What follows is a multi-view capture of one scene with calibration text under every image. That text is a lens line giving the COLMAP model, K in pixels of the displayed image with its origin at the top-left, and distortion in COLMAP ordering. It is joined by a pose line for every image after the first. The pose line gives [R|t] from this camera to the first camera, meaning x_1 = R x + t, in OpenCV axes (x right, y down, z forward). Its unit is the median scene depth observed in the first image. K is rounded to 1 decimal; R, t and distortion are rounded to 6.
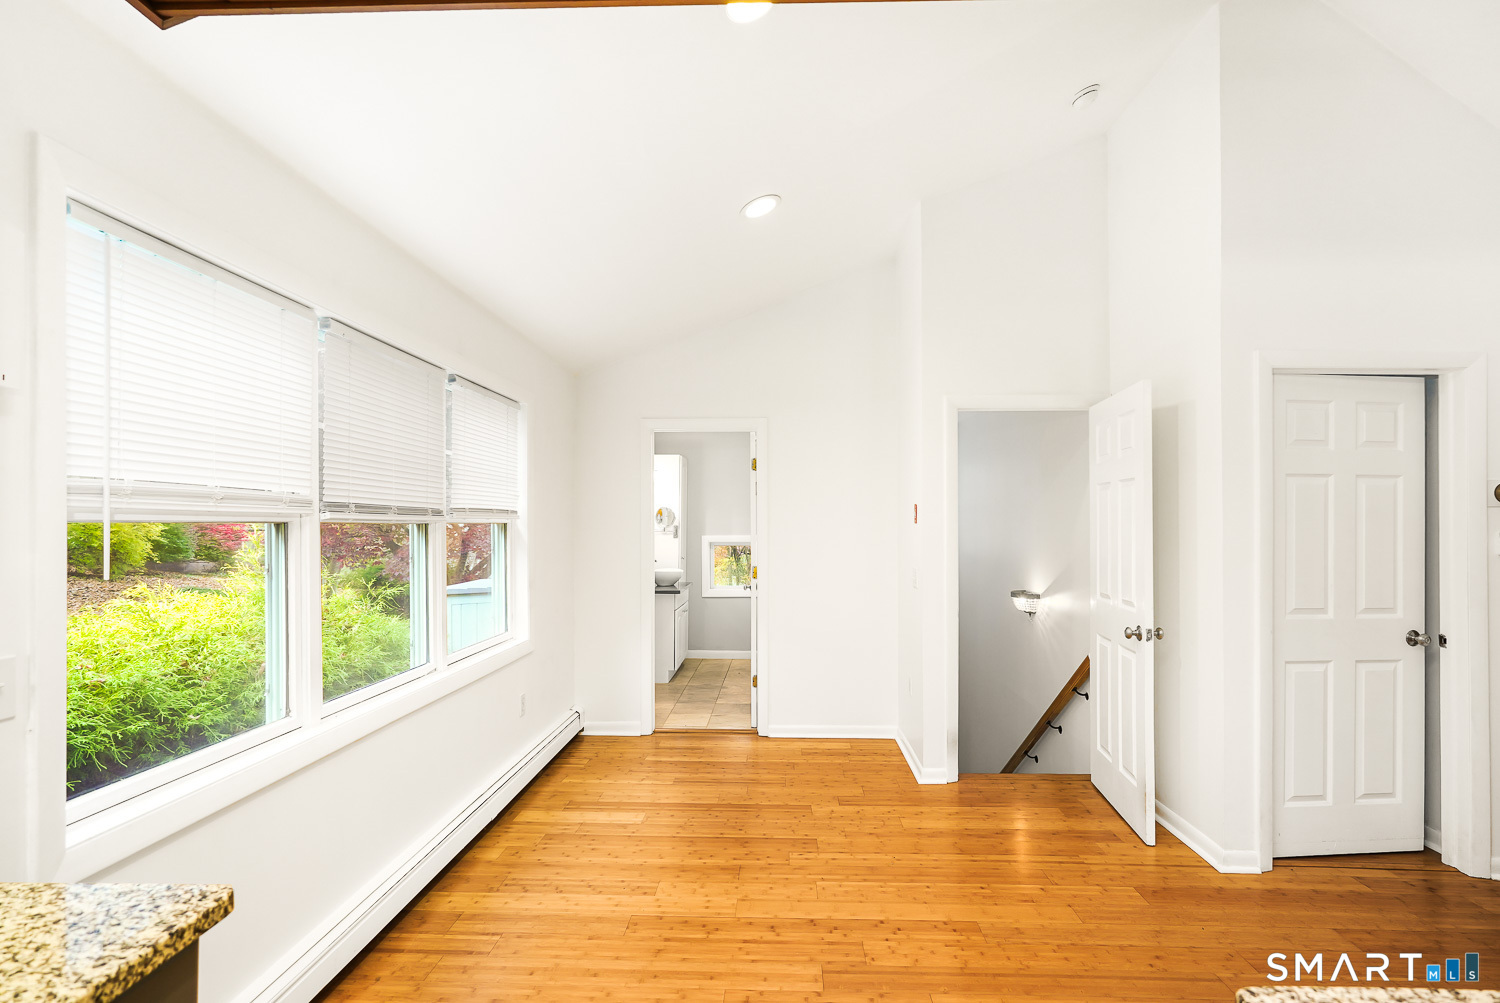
lens RADIAL K [[696.8, 0, 758.5], [0, 696.8, 530.1], [0, 0, 1]] dist [-0.002019, 0.001068]
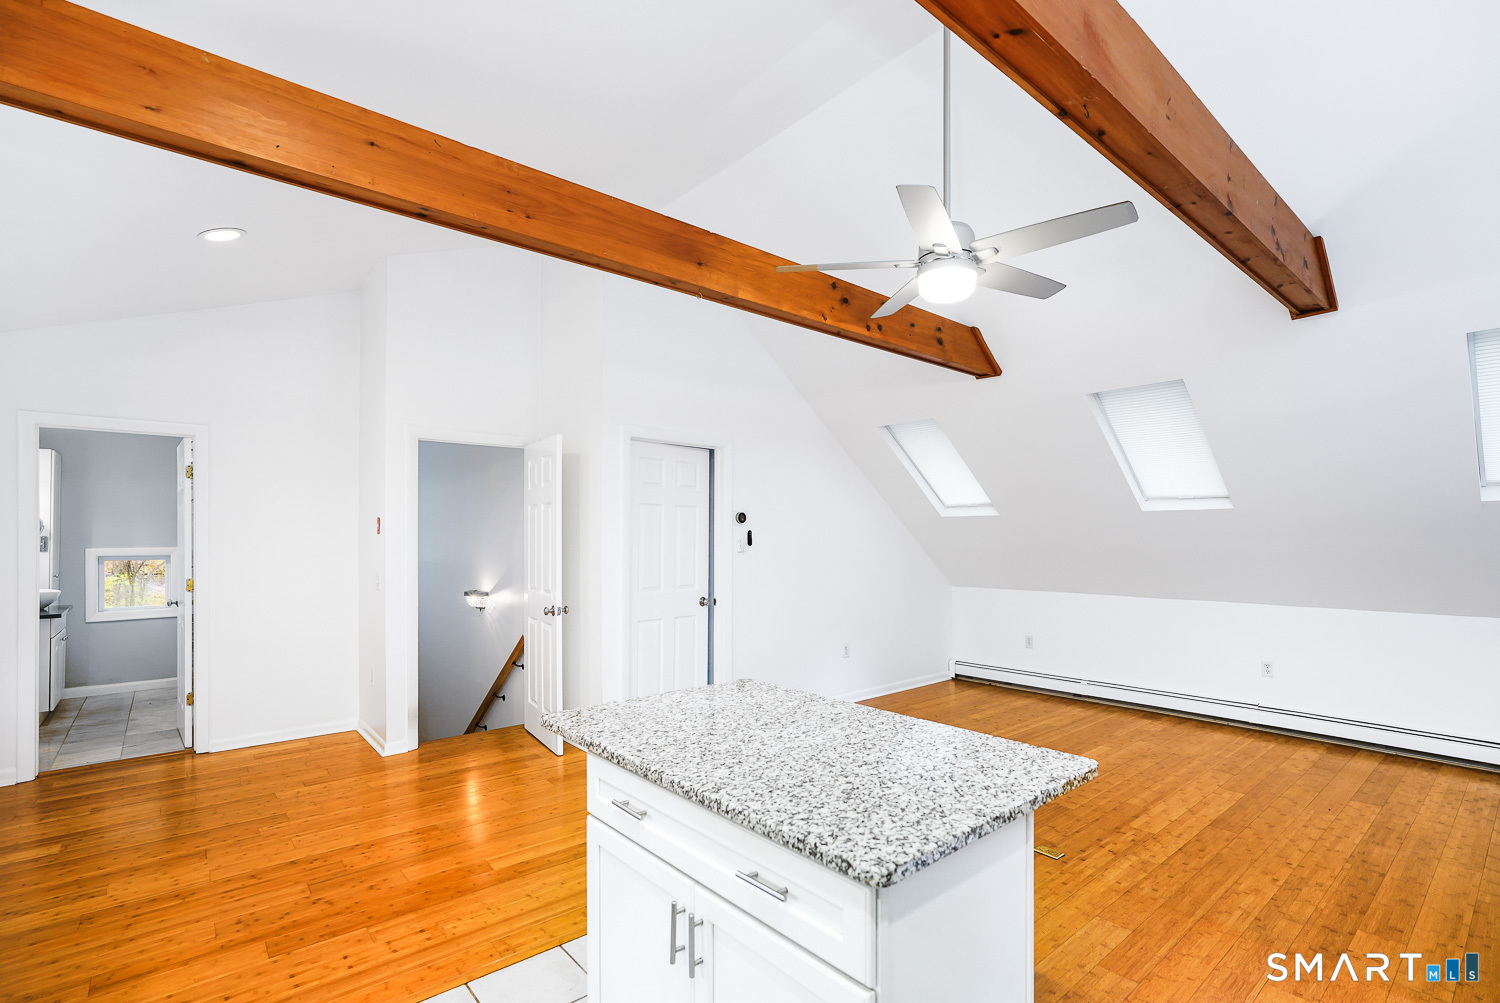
lens RADIAL K [[696.8, 0, 758.5], [0, 696.8, 530.1], [0, 0, 1]] dist [-0.002019, 0.001068]
pose [[0.737449, 0.006853, 0.675368, -0.094445], [0.004452, 0.999877, -0.015007, 0.004047], [-0.675388, 0.014074, 0.737328, -0.288193]]
